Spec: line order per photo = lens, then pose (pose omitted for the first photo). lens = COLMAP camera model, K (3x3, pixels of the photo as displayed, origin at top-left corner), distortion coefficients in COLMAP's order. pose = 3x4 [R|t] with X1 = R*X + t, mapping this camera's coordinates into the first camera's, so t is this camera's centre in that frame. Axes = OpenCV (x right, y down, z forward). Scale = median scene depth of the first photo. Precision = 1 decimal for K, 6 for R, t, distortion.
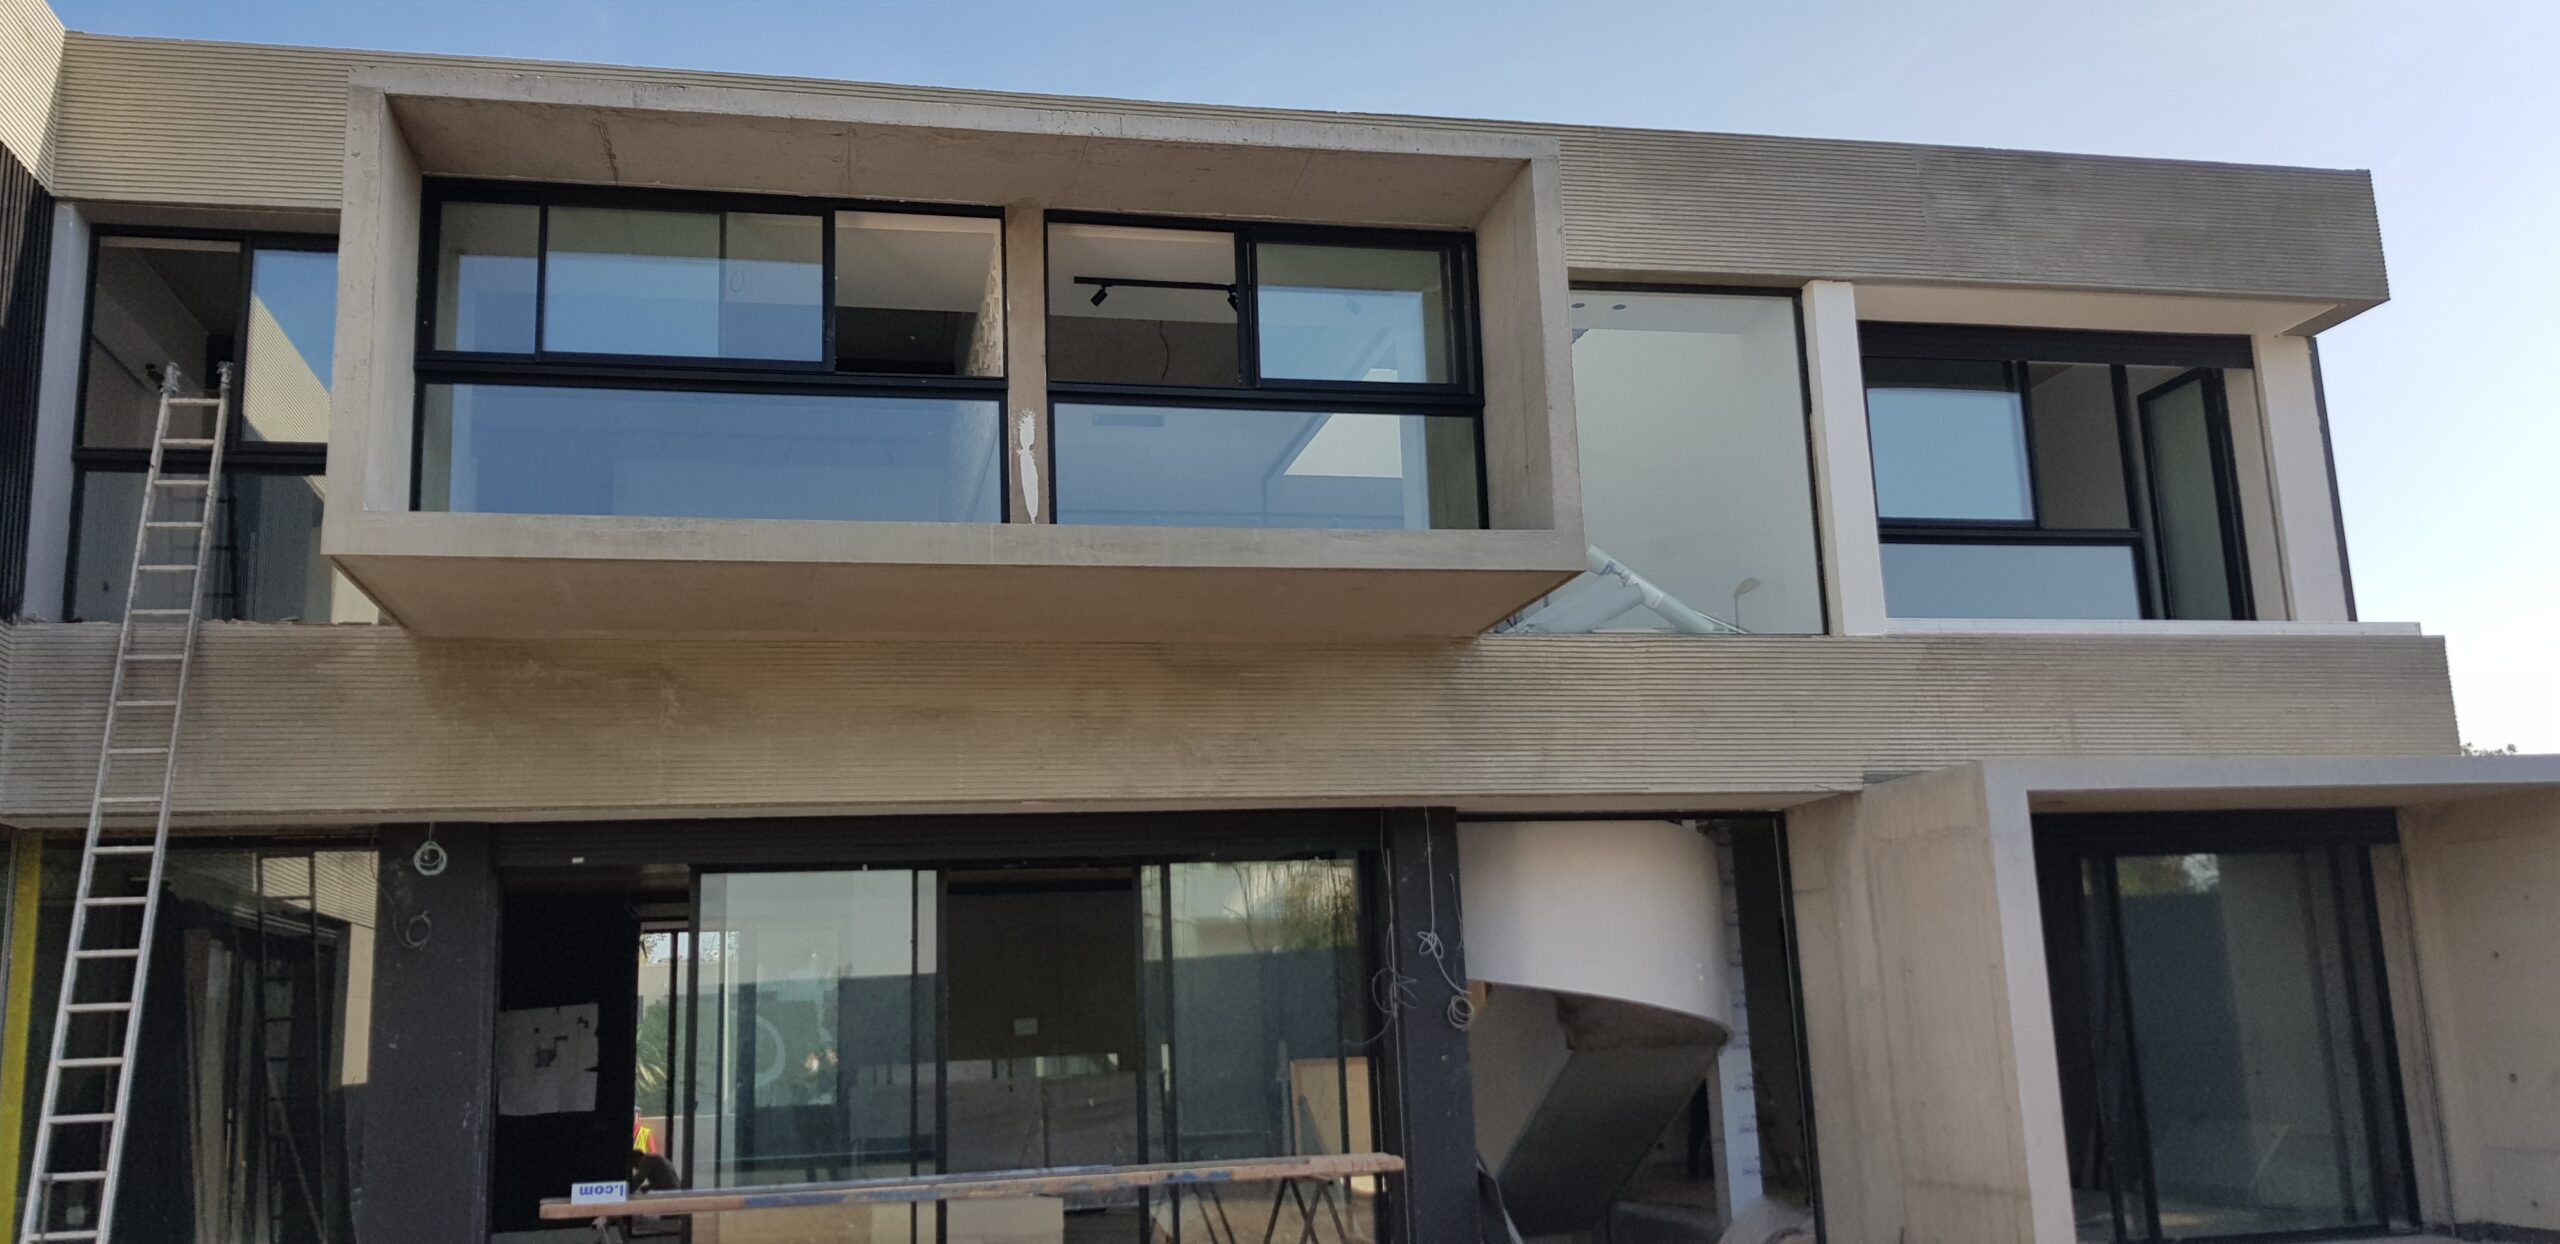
lens RADIAL K [[2017.5, 0, 1280.0], [0, 2017.5, 622.0], [0, 0, 1]] dist [0.002153, 0.001994]
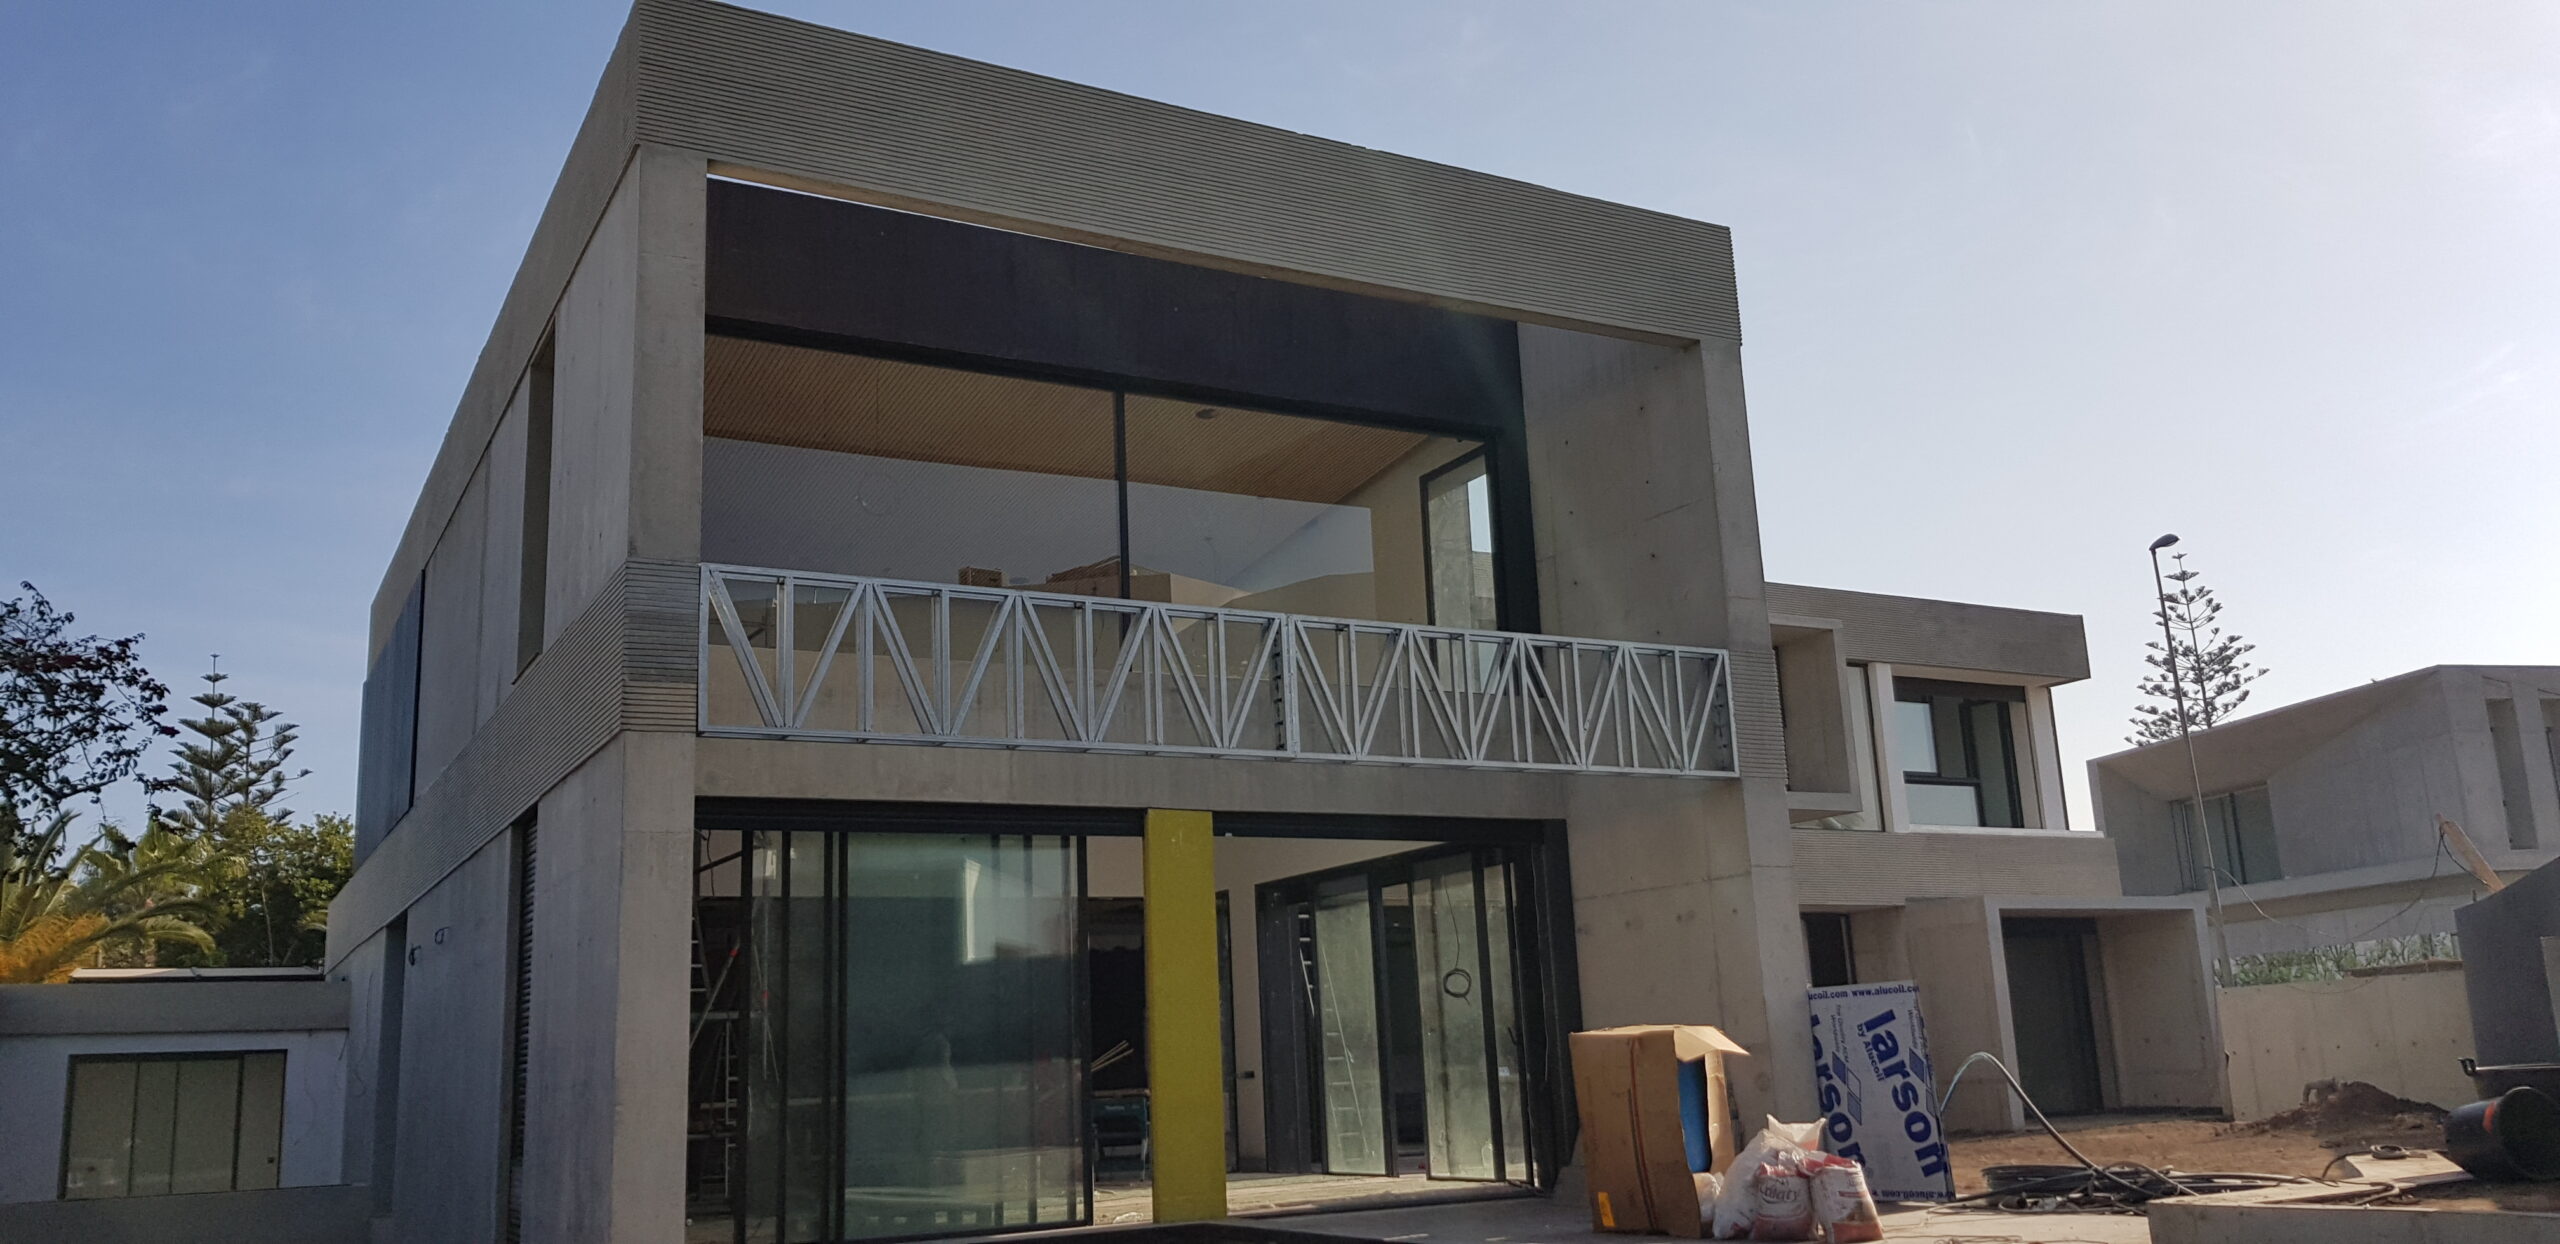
lens RADIAL K [[2063.6, 0, 1280.0], [0, 2063.6, 622.0], [0, 0, 1]] dist [-0.006753, -0.002646]
pose [[0.956713, 0.070930, 0.282258, -0.938211], [-0.060086, 0.997091, -0.046903, -0.071125], [-0.284763, 0.027913, 0.958191, -0.887400]]
